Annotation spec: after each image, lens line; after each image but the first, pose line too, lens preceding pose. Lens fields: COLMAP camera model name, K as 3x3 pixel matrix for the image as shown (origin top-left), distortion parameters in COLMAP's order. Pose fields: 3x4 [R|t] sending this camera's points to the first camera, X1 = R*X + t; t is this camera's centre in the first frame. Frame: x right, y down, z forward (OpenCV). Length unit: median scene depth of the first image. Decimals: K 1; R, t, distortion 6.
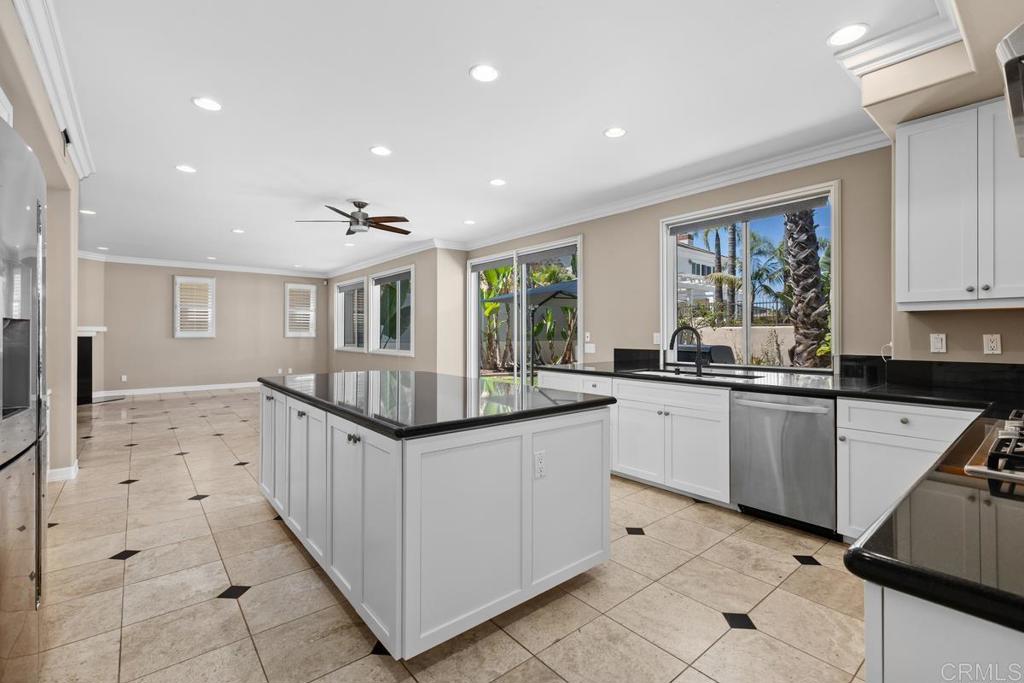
lens RADIAL K [[456.2, 0, 515.4], [0, 456.2, 333.4], [0, 0, 1]] dist [0.001196, 0.000482]
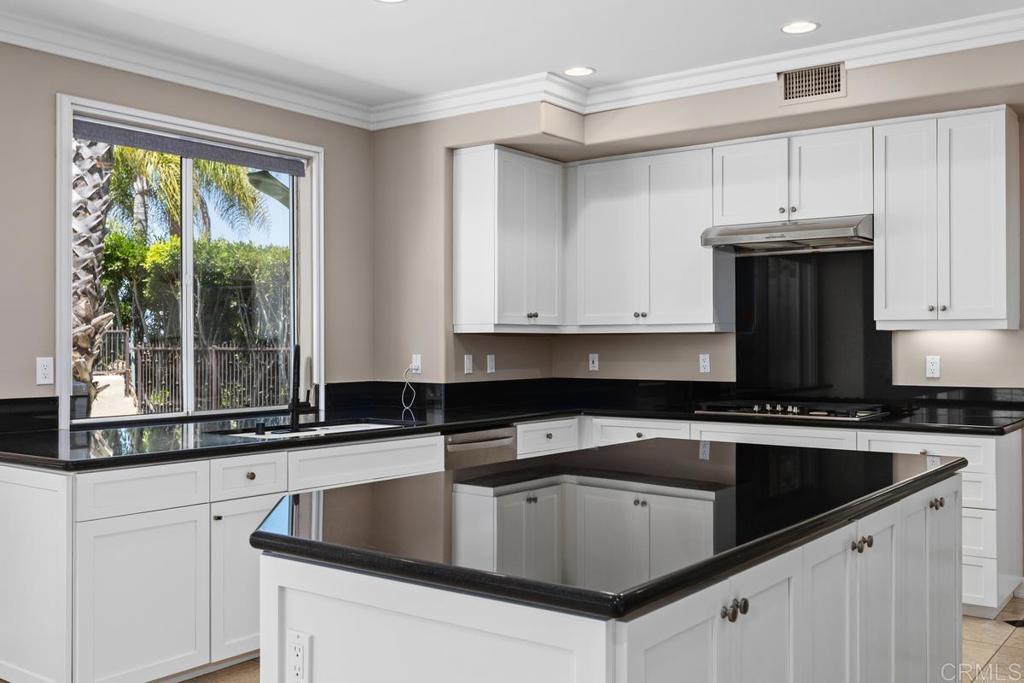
lens RADIAL K [[985.3, 0, 512.9], [0, 985.3, 339.5], [0, 0, 1]] dist [-0.014767, 0.000000]
pose [[-0.233400, 0.003746, 0.972374, -0.867312], [0.001392, 0.999993, -0.003518, -0.017290], [-0.972380, 0.000532, -0.233403, 1.012544]]
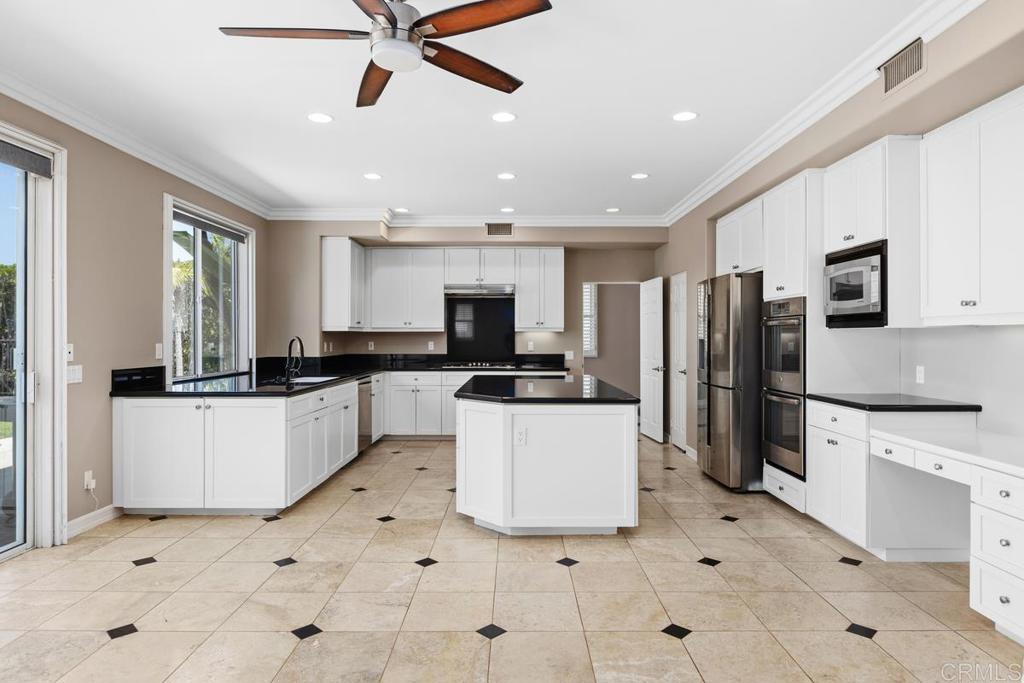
lens RADIAL K [[599.5, 0, 516.6], [0, 599.5, 337.9], [0, 0, 1]] dist [-0.004848, -0.001526]
pose [[-0.769936, -0.001816, 0.638119, -0.967095], [-0.001427, 0.999998, 0.001124, -0.015024], [-0.638120, -0.000045, -0.769937, 1.764214]]
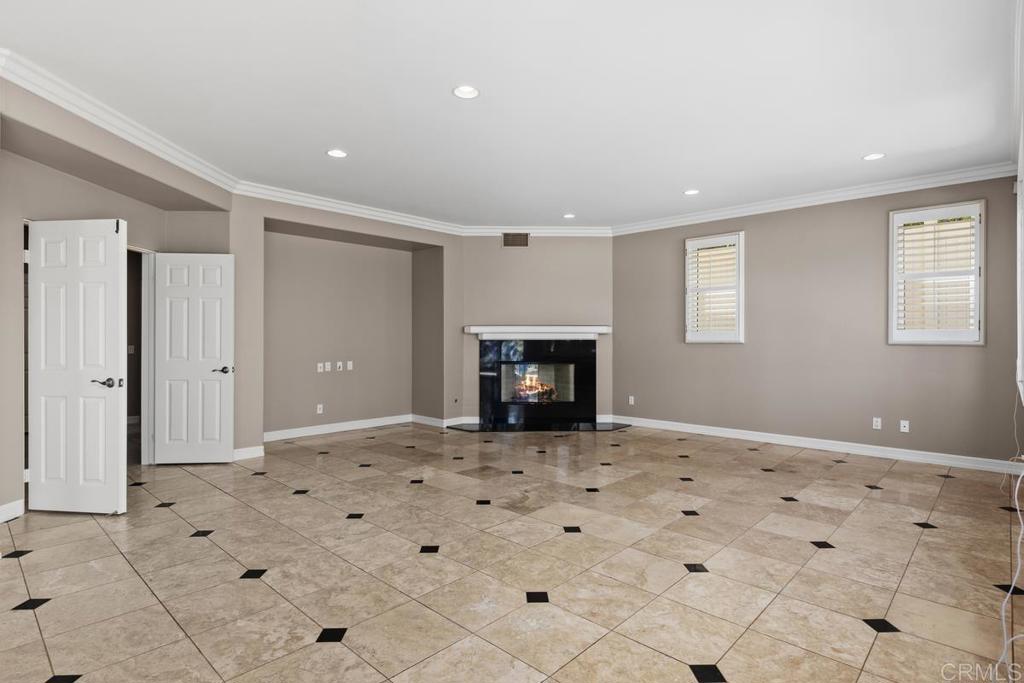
lens RADIAL K [[529.8, 0, 516.0], [0, 529.8, 340.3], [0, 0, 1]] dist [0.004805, -0.000339]
pose [[0.127066, 0.003091, -0.991889, -0.198156], [0.003103, 0.999989, 0.003514, 0.009652], [0.991889, -0.003525, 0.127055, 1.705877]]
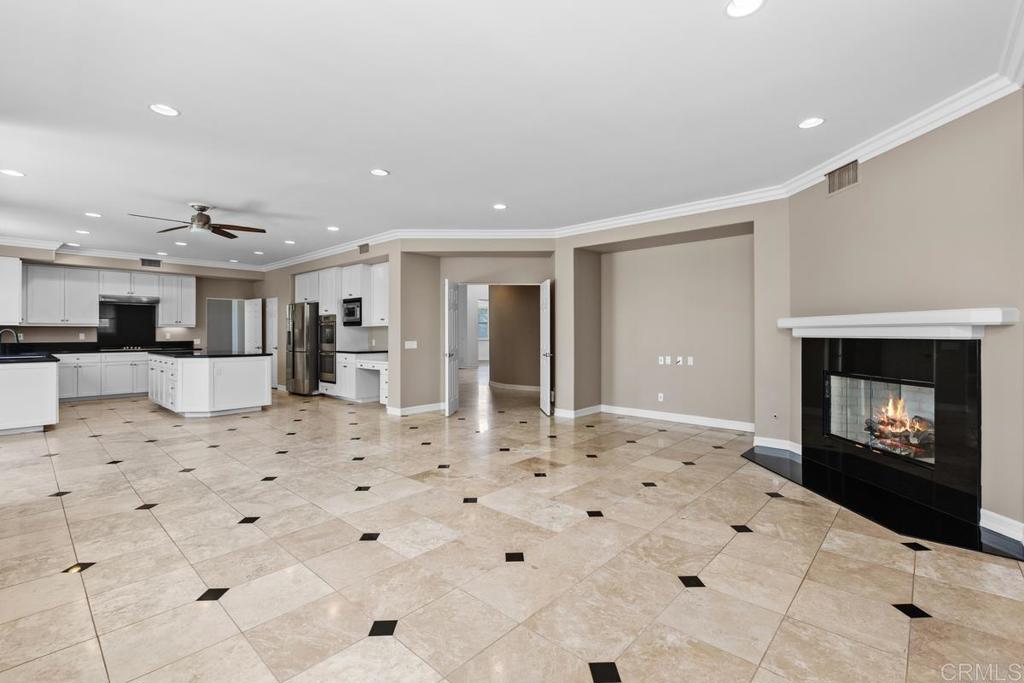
lens RADIAL K [[456.2, 0, 510.7], [0, 456.2, 331.6], [0, 0, 1]] dist [0.001196, 0.000482]
pose [[-0.991814, -0.000652, -0.127690, -1.231939], [0.000347, 0.999970, -0.007799, 0.010075], [0.127691, -0.007779, -0.991784, 2.875127]]
